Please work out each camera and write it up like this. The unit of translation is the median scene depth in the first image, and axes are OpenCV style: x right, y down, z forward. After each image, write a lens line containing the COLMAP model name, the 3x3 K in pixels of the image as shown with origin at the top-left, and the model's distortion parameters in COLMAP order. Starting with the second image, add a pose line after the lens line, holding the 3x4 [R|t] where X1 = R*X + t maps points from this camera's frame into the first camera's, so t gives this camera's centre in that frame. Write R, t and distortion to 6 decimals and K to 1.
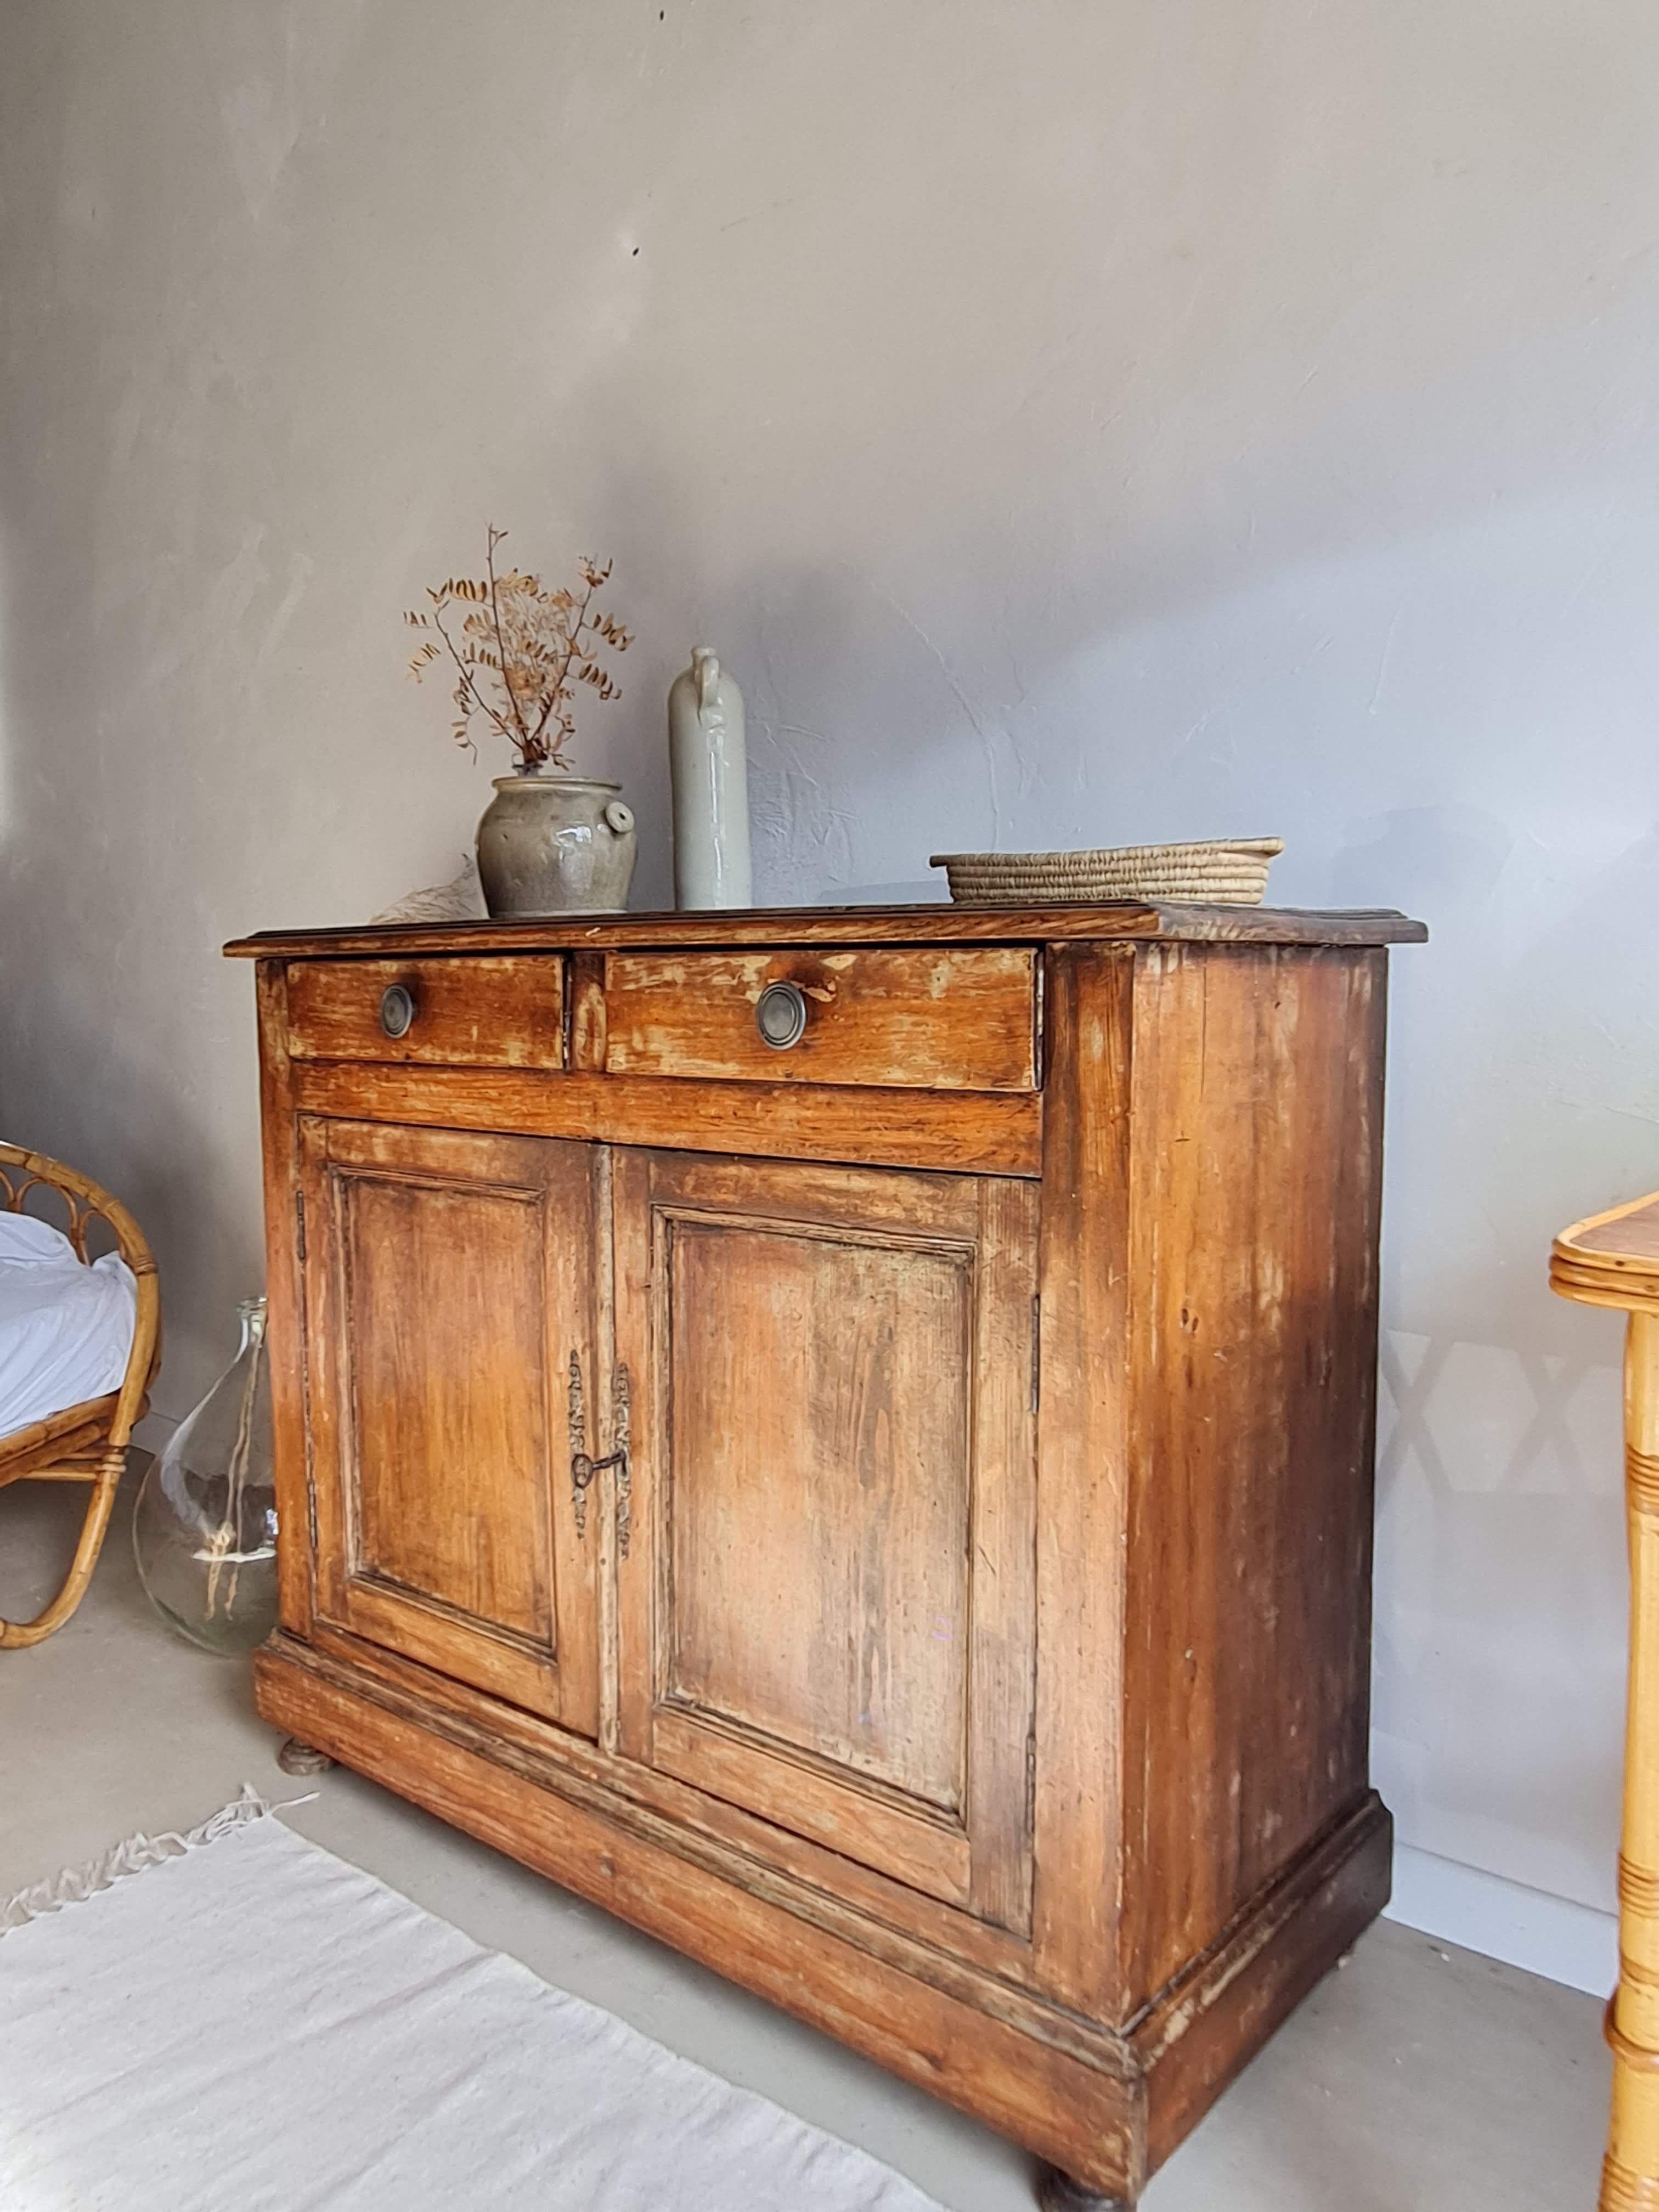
lens RADIAL K [[1636.2, 0, 786.4], [0, 1636.2, 1100.5], [0, 0, 1]] dist [-0.037082, 0.102722]
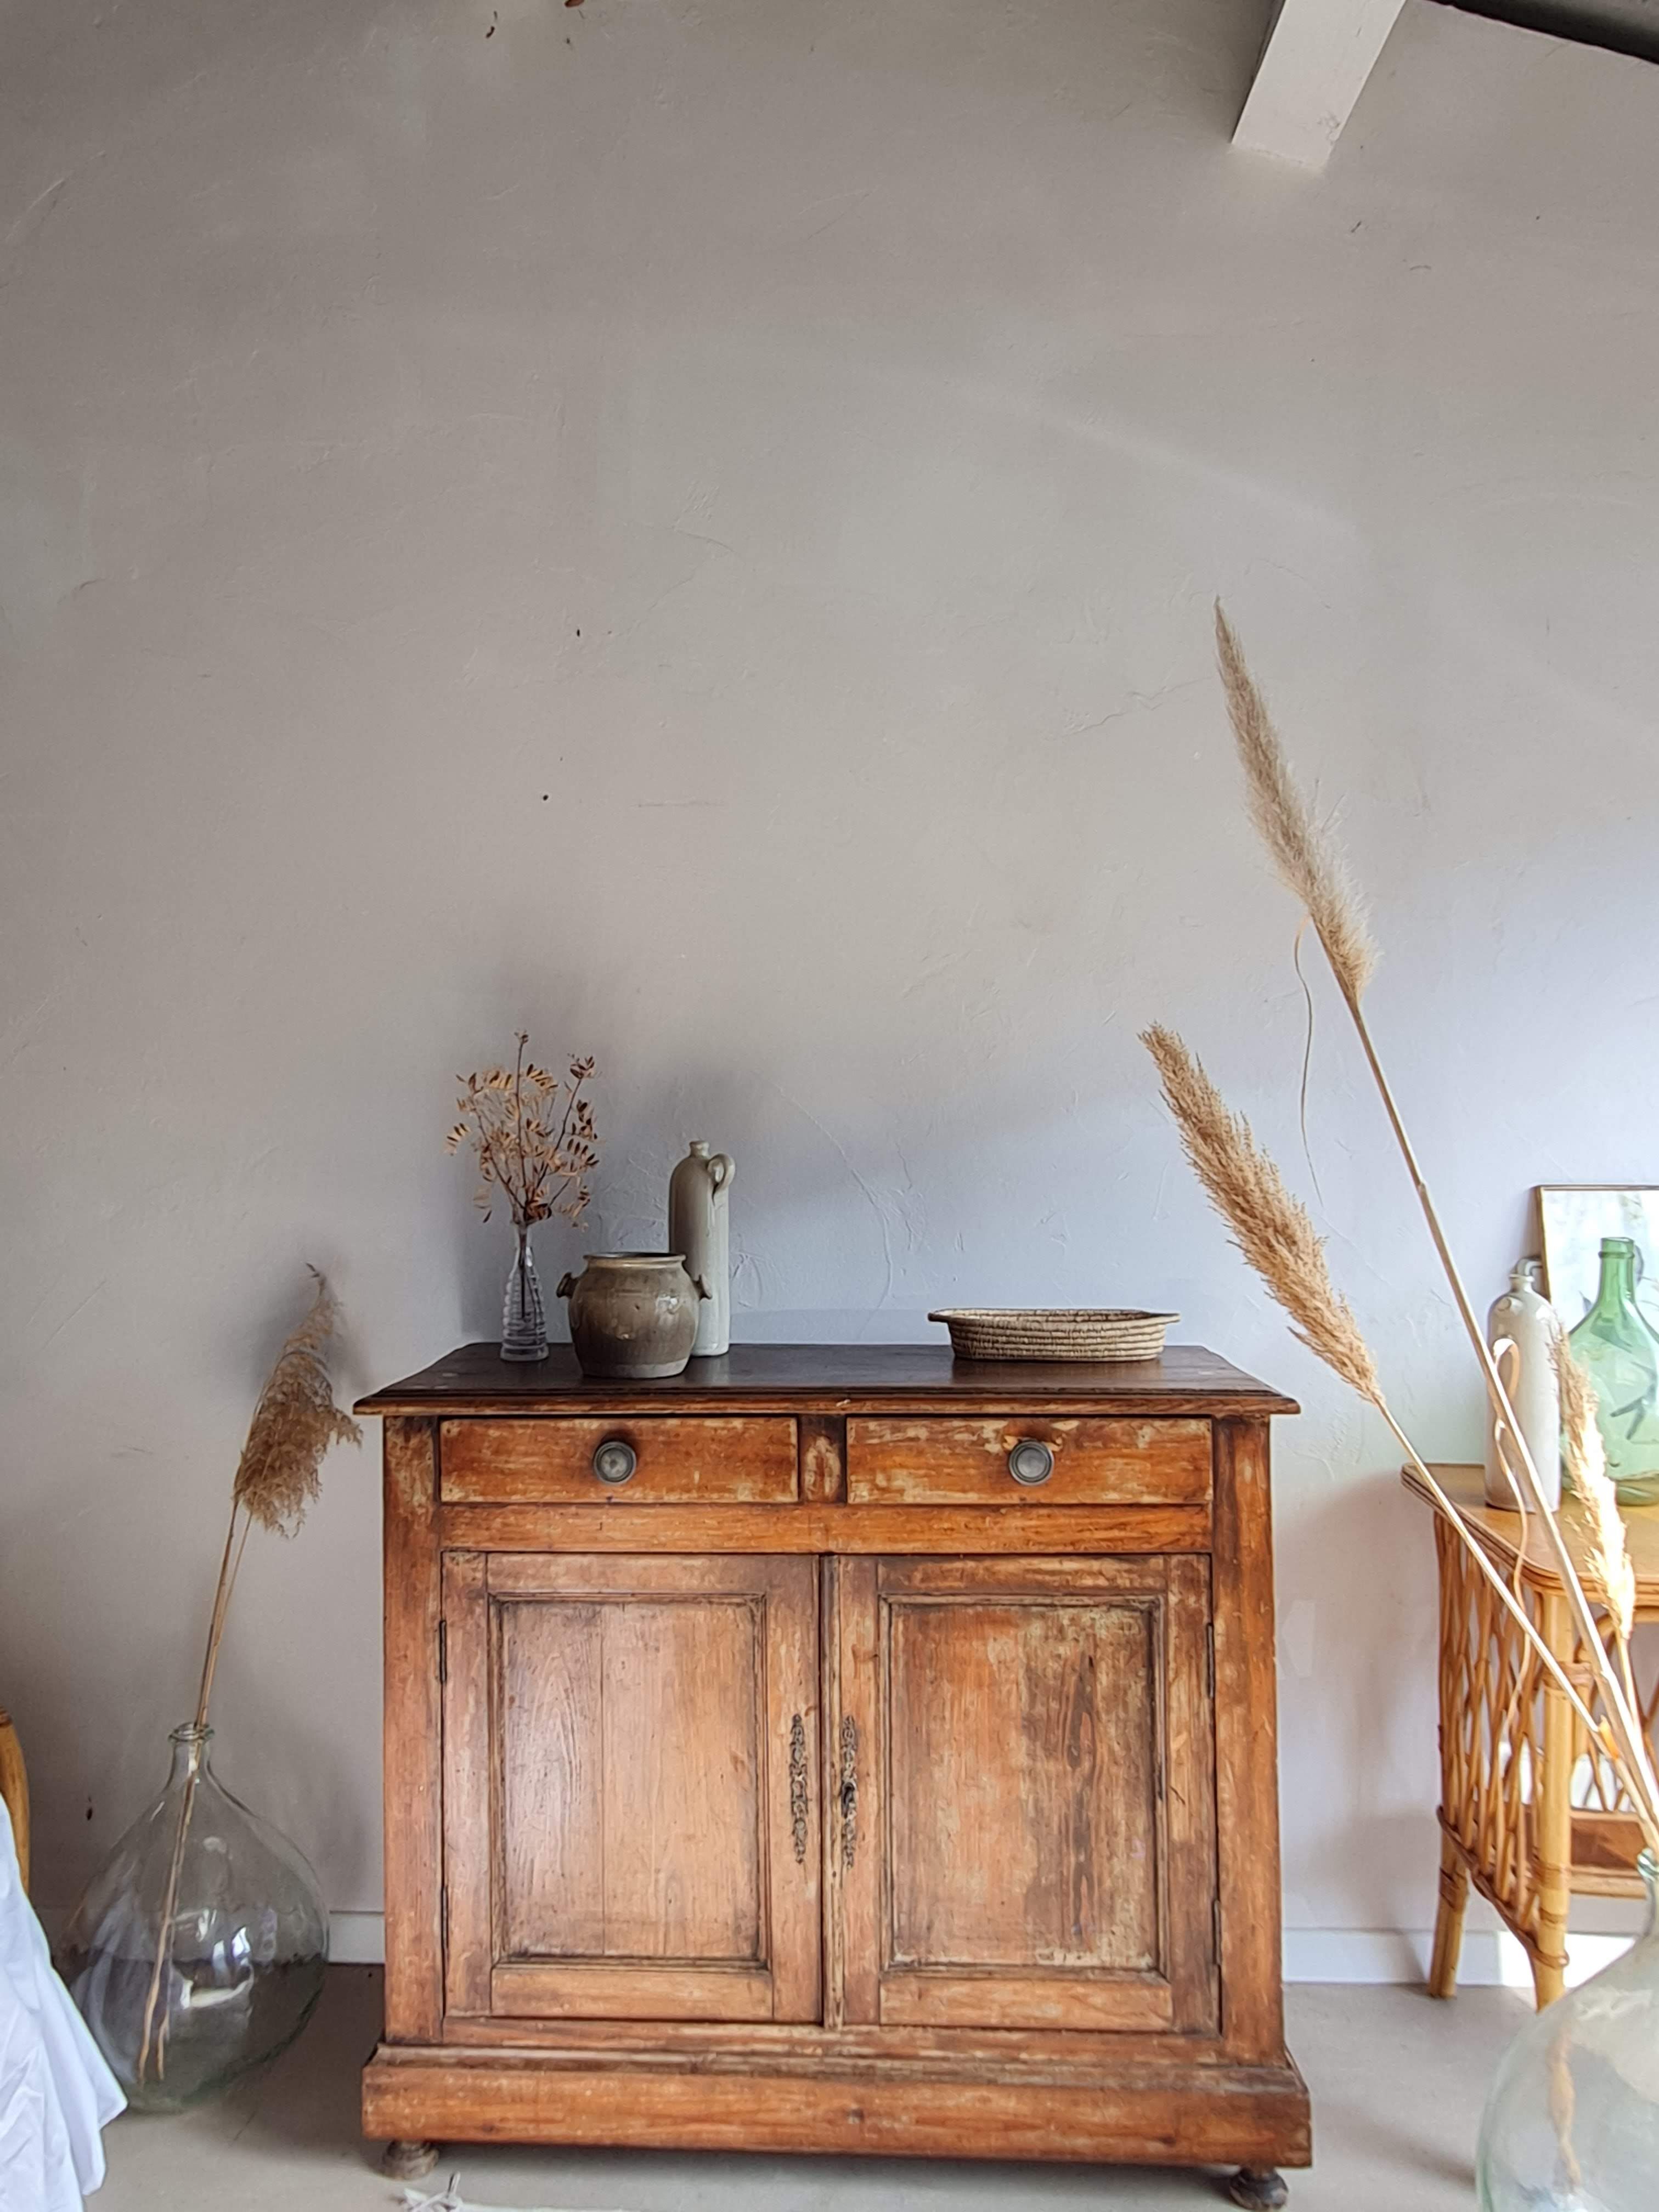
lens RADIAL K [[1577.6, 0, 798.2], [0, 1577.6, 1110.5], [0, 0, 1]] dist [-0.007350, 0.025800]
pose [[0.789222, 0.021327, 0.613737, -1.031761], [0.050378, 0.993780, -0.099316, -0.230943], [-0.612038, 0.109302, 0.783239, -0.061776]]
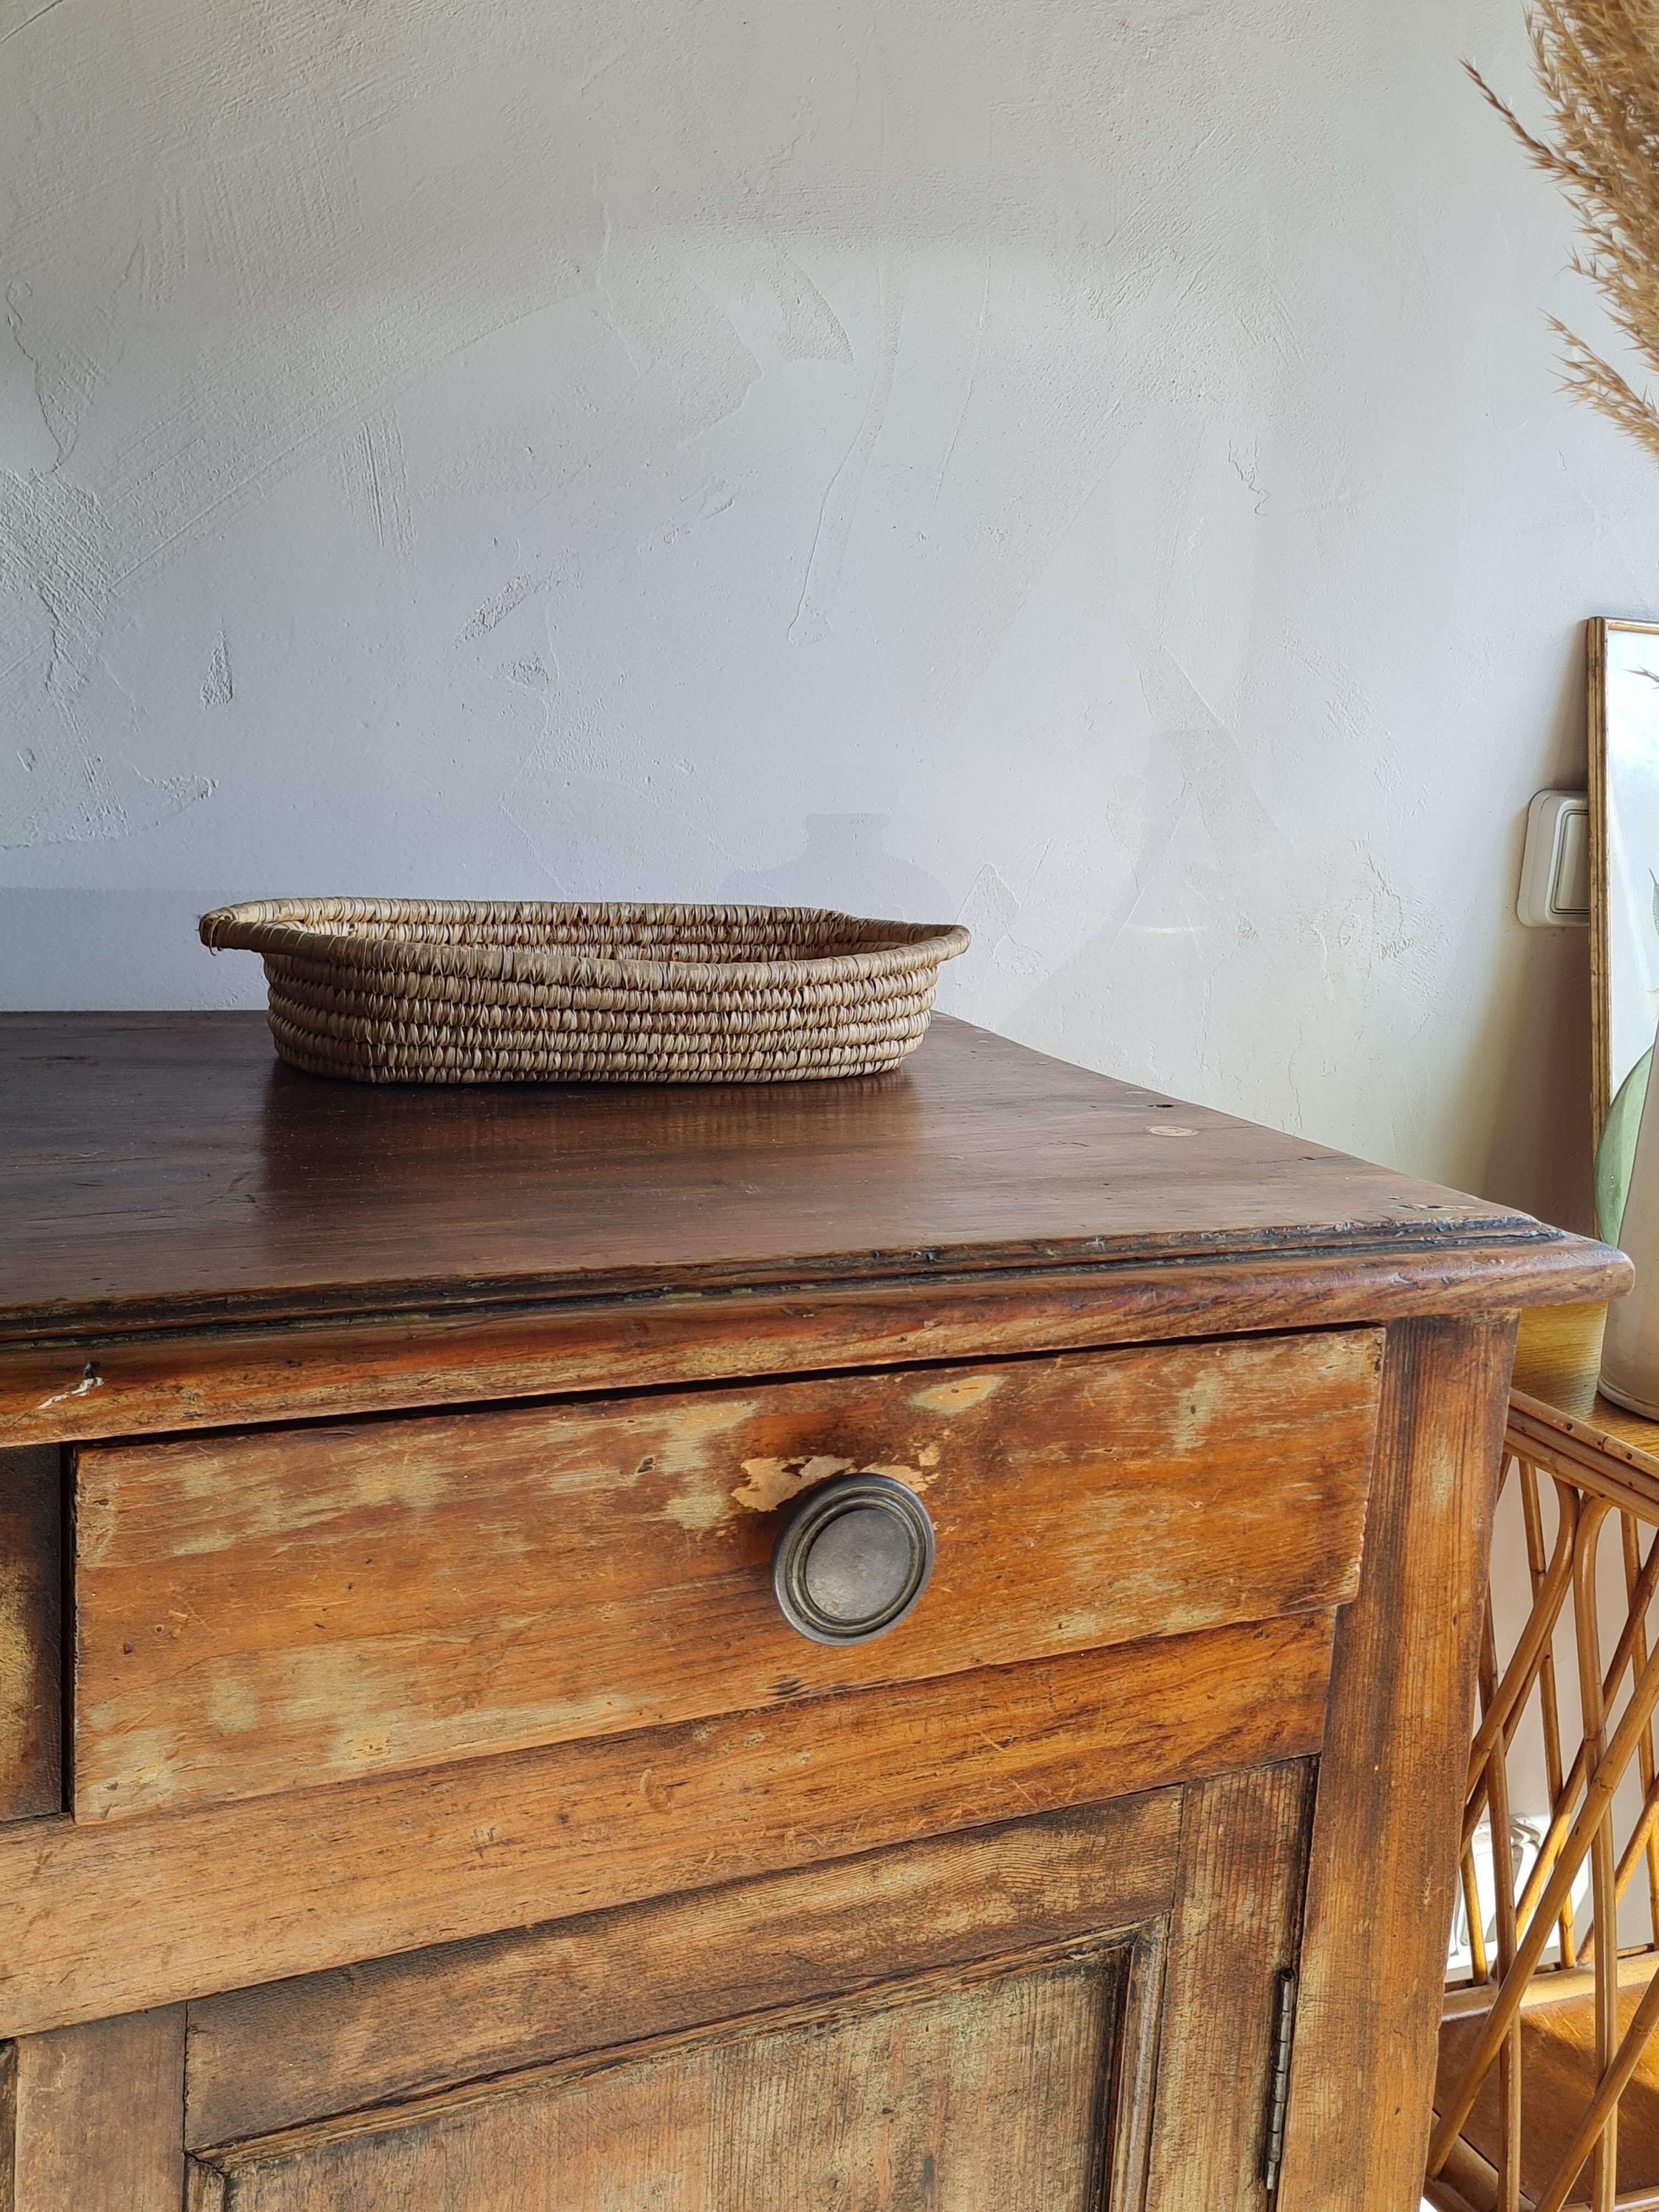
lens RADIAL K [[2367.8, 0, 834.3], [0, 2367.8, 1074.7], [0, 0, 1]] dist [0.037331, 0.009072]
pose [[0.350191, -0.136649, 0.926657, -0.476871], [0.001808, 0.989398, 0.145217, -0.231595], [-0.936676, -0.049178, 0.346726, 0.769053]]
